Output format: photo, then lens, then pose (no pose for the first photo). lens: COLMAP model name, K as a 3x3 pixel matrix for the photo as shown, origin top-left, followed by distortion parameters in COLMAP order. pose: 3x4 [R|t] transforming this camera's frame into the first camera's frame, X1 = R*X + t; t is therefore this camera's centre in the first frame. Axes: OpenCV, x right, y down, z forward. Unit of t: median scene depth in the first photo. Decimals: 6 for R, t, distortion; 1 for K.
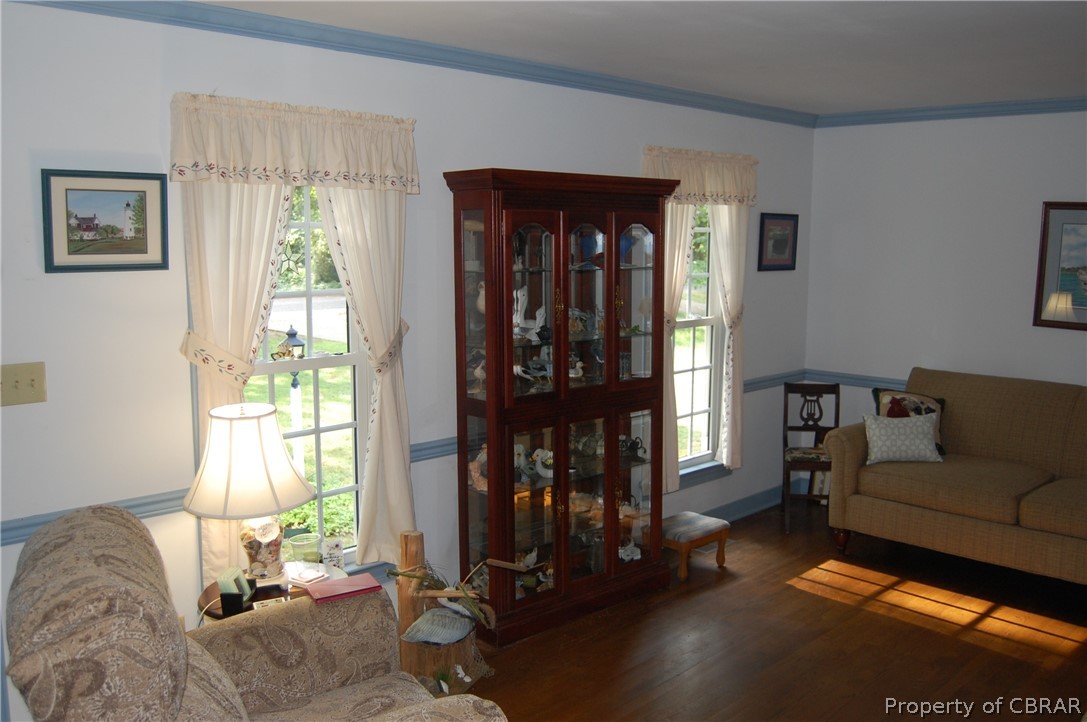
lens RADIAL K [[1010.2, 0, 543.5], [0, 1010.2, 361.0], [0, 0, 1]] dist [-0.010028, -0.097804]
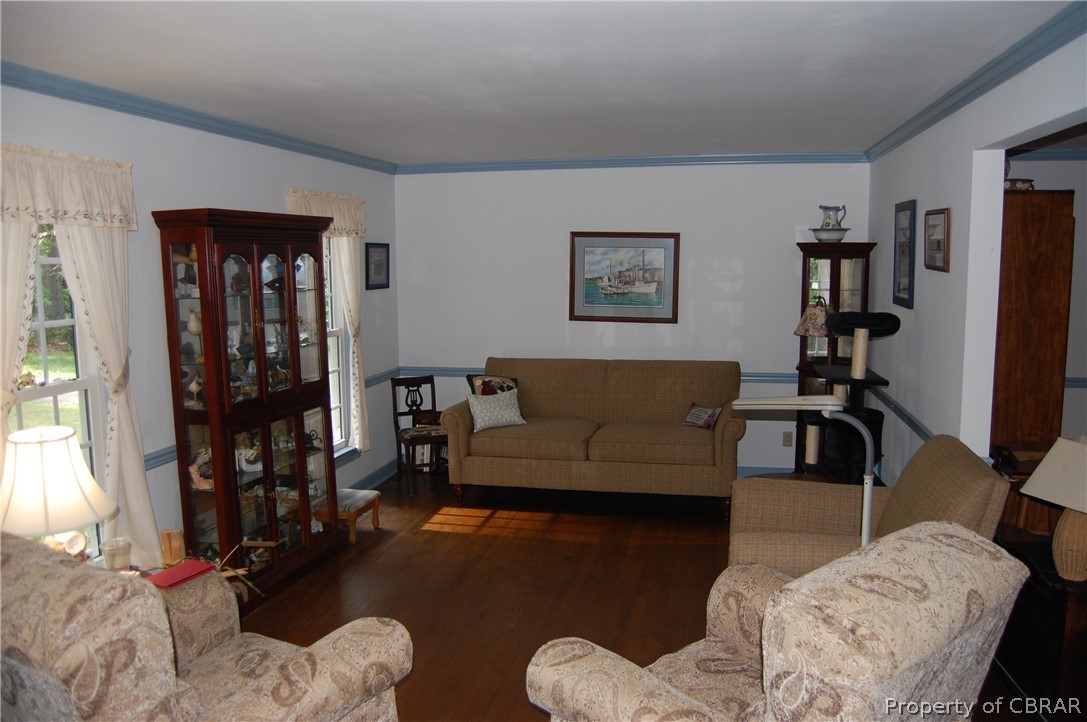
lens RADIAL K [[876.3, 0, 543.5], [0, 876.3, 361.0], [0, 0, 1]] dist [-0.008299, 0.000105]
pose [[0.862612, -0.079149, 0.499636, -0.184123], [0.083955, 0.996386, 0.012895, 0.002656], [-0.498851, 0.030823, 0.866139, -0.044624]]
